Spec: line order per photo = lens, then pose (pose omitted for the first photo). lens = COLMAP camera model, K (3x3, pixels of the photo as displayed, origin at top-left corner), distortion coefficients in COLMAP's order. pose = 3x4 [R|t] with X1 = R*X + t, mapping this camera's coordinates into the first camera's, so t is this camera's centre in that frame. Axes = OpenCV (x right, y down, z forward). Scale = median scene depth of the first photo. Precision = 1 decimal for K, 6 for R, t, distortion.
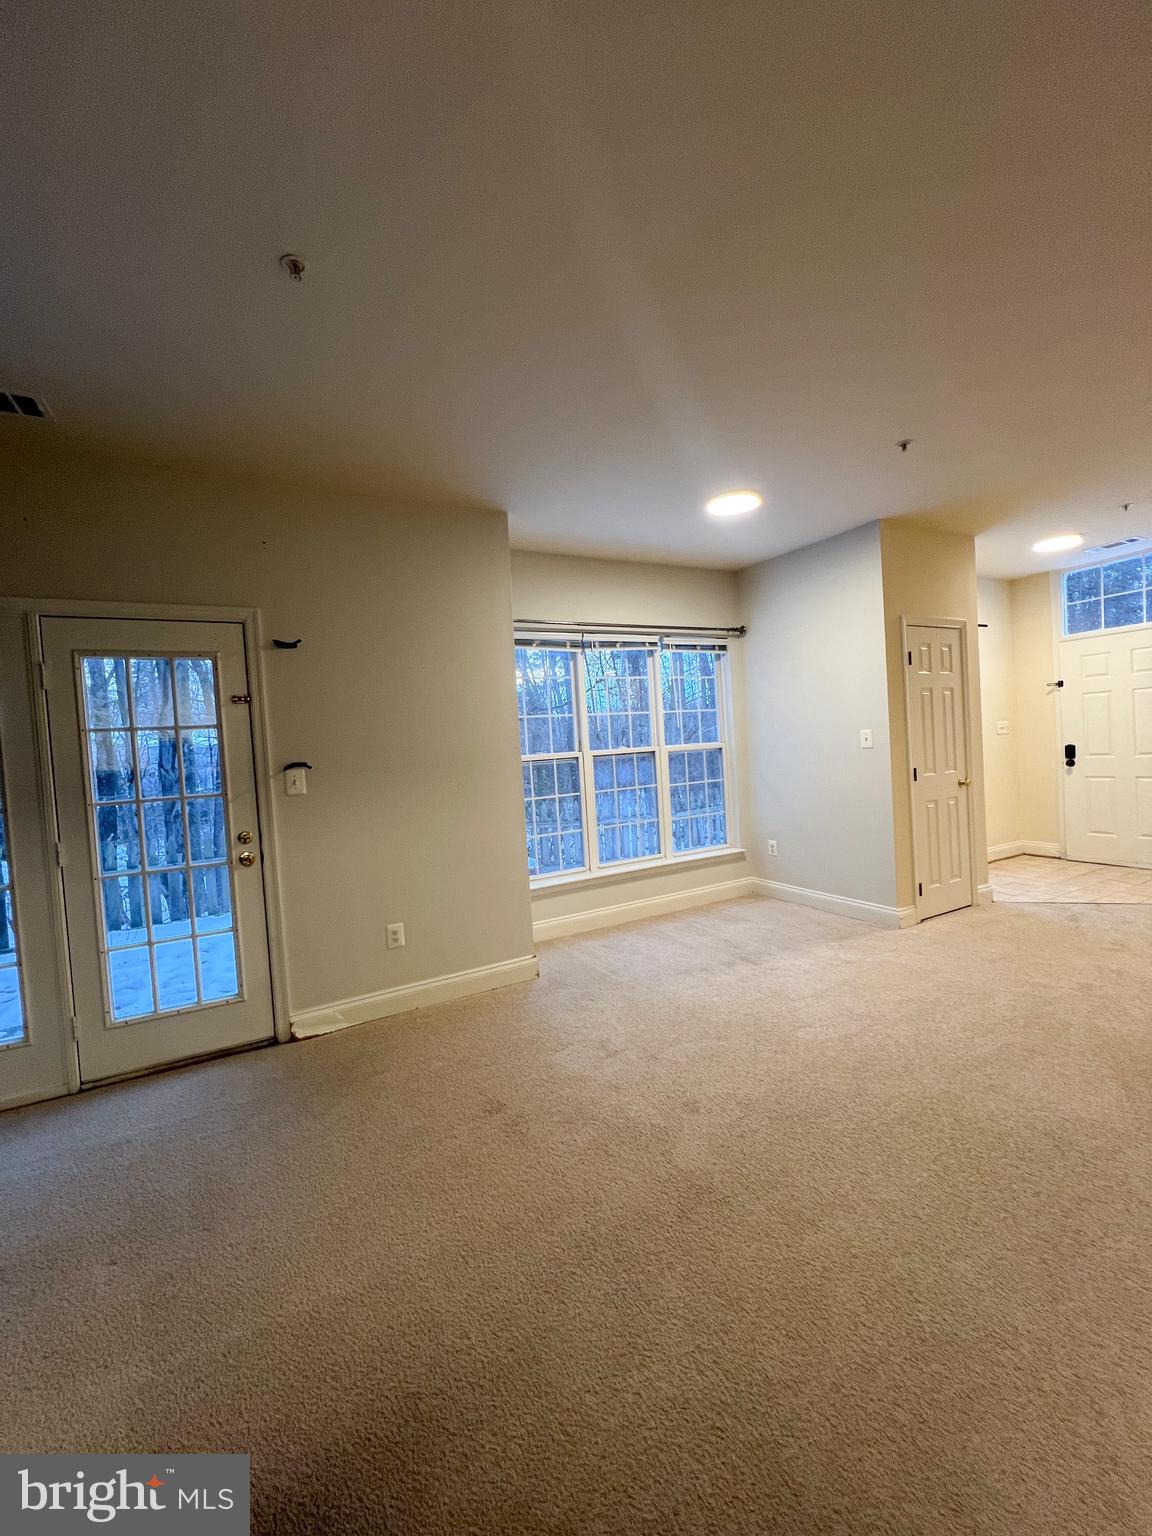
lens RADIAL K [[612.0, 0, 574.9], [0, 612.0, 765.8], [0, 0, 1]] dist [-0.003213, 0.000214]
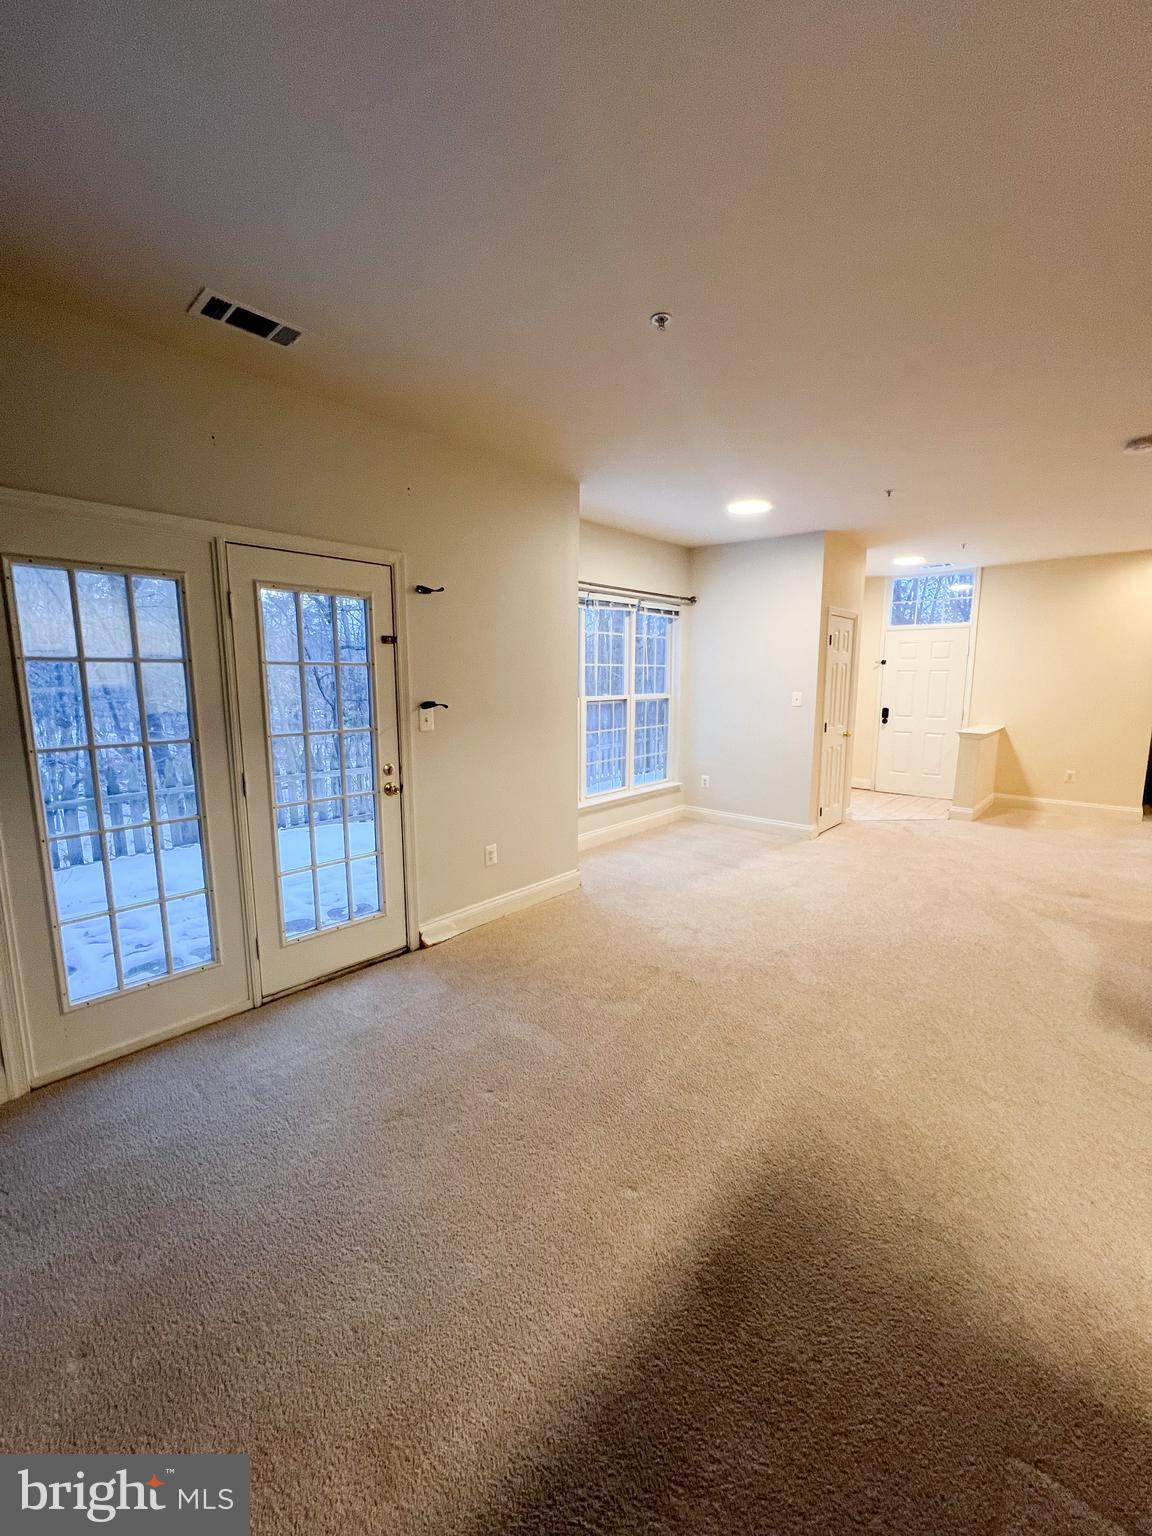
lens RADIAL K [[612.0, 0, 573.2], [0, 612.0, 766.2], [0, 0, 1]] dist [-0.003213, 0.000214]
pose [[0.942392, 0.009461, 0.334376, -0.423629], [-0.043474, 0.994586, 0.094383, -0.003218], [-0.331673, -0.103482, 0.937702, -0.088303]]
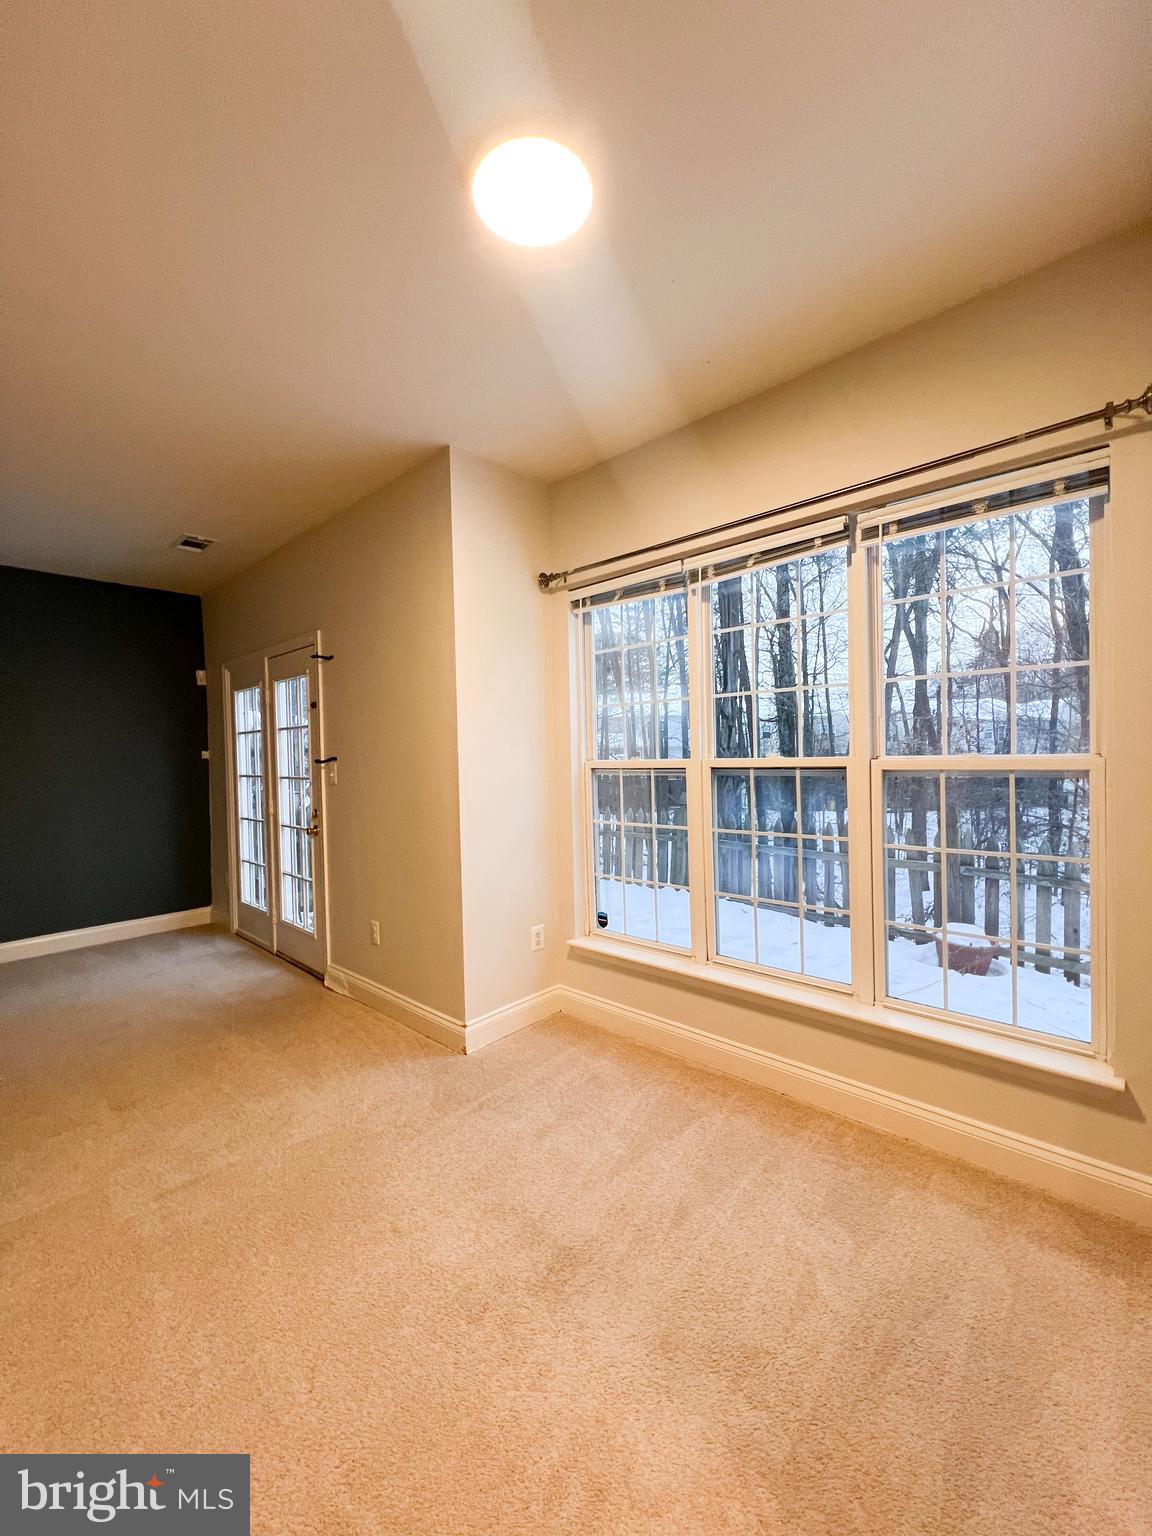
lens RADIAL K [[612.0, 0, 581.2], [0, 612.0, 765.6], [0, 0, 1]] dist [-0.003213, 0.000214]
pose [[0.333349, 0.070215, -0.940185, 0.601325], [-0.032653, 0.997484, 0.062917, -0.057095], [0.942238, 0.009726, 0.334803, 0.779769]]
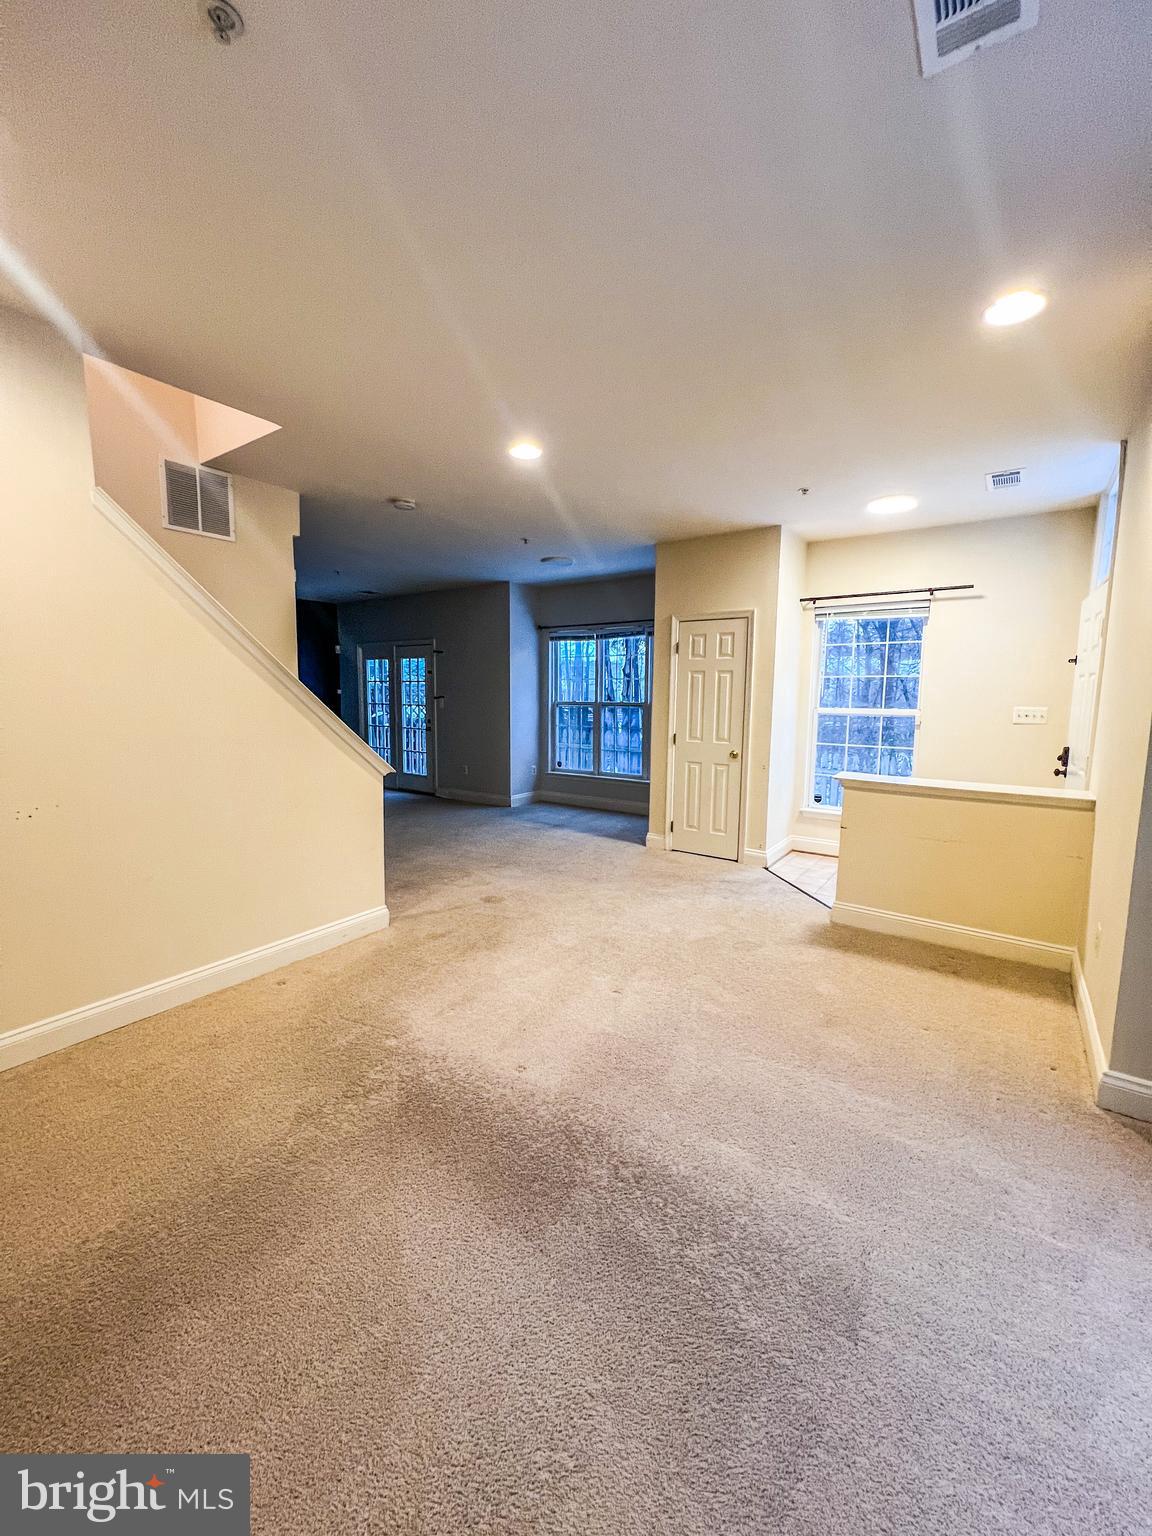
lens RADIAL K [[612.0, 0, 584.8], [0, 612.0, 763.6], [0, 0, 1]] dist [-0.003213, 0.000214]
pose [[0.452904, 0.164050, -0.876336, 1.652526], [-0.069820, 0.986433, 0.148577, -0.115247], [0.888821, -0.006105, 0.458213, 0.240383]]
